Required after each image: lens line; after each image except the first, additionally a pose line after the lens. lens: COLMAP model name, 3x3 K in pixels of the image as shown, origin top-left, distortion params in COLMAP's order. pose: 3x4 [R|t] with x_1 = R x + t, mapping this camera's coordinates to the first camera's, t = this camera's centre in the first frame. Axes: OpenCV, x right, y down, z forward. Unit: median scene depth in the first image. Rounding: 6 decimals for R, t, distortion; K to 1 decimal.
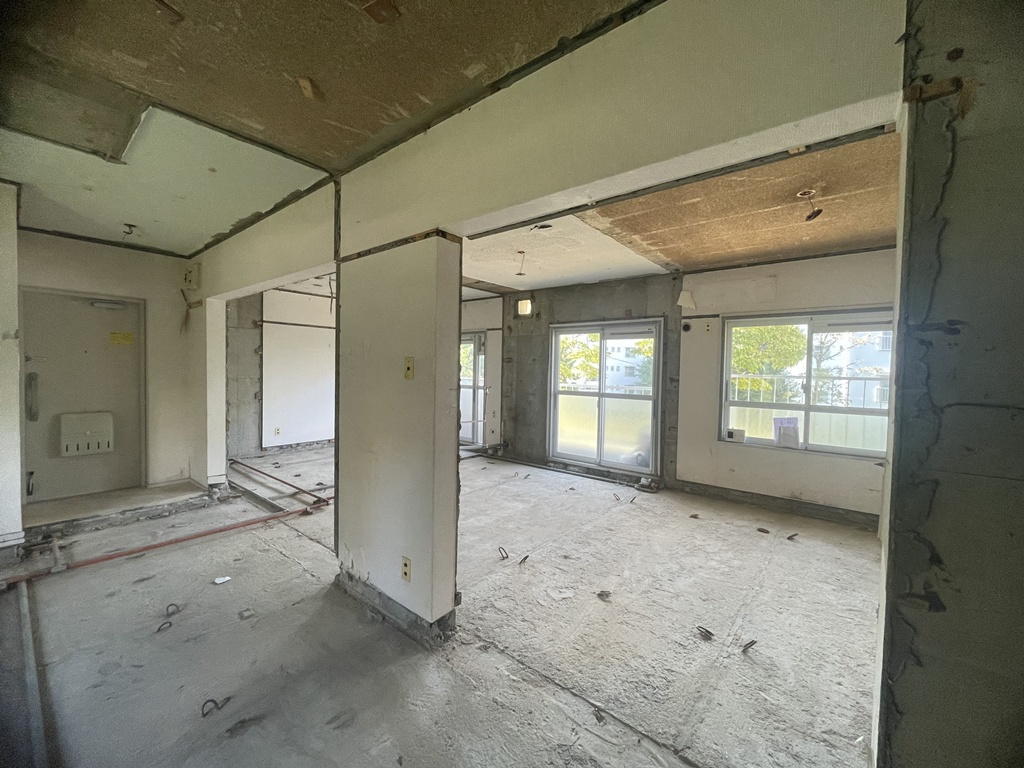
lens RADIAL K [[412.7, 0, 513.4], [0, 412.7, 383.0], [0, 0, 1]] dist [-0.003432, -0.000539]
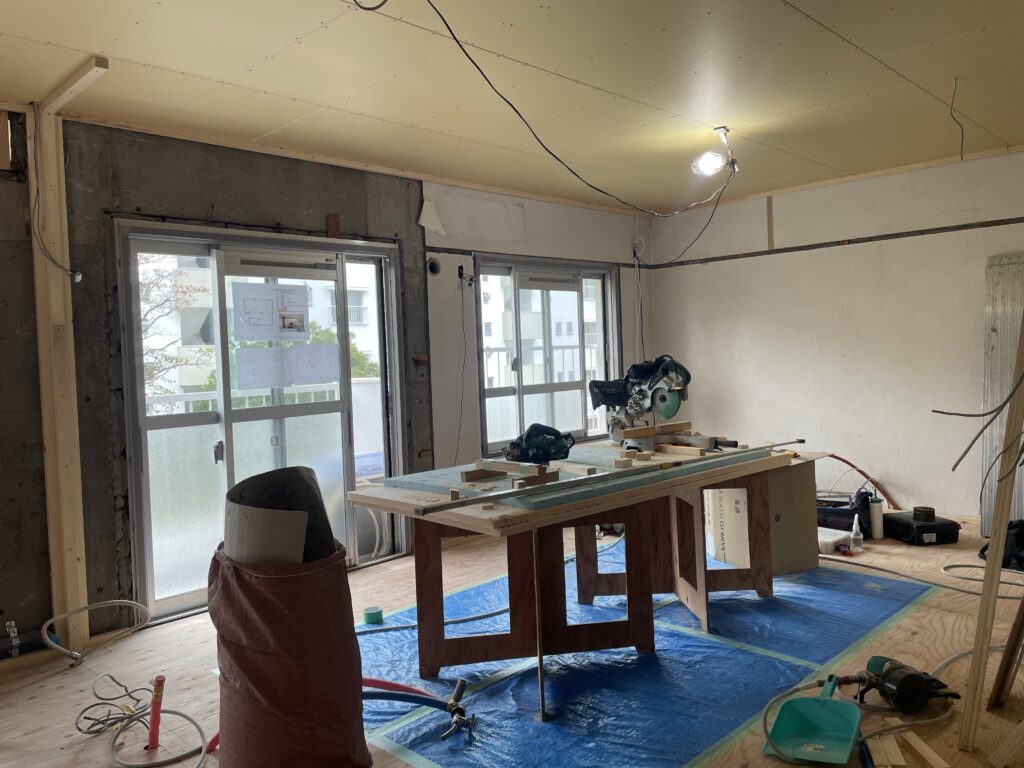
lens RADIAL K [[781.7, 0, 512.5], [0, 781.7, 381.0], [0, 0, 1]] dist [0.001992, 0.000143]
pose [[0.092387, -0.063946, 0.993668, -0.617736], [0.069468, 0.995918, 0.057632, -0.034090], [-0.993297, 0.063704, 0.096452, 0.787189]]
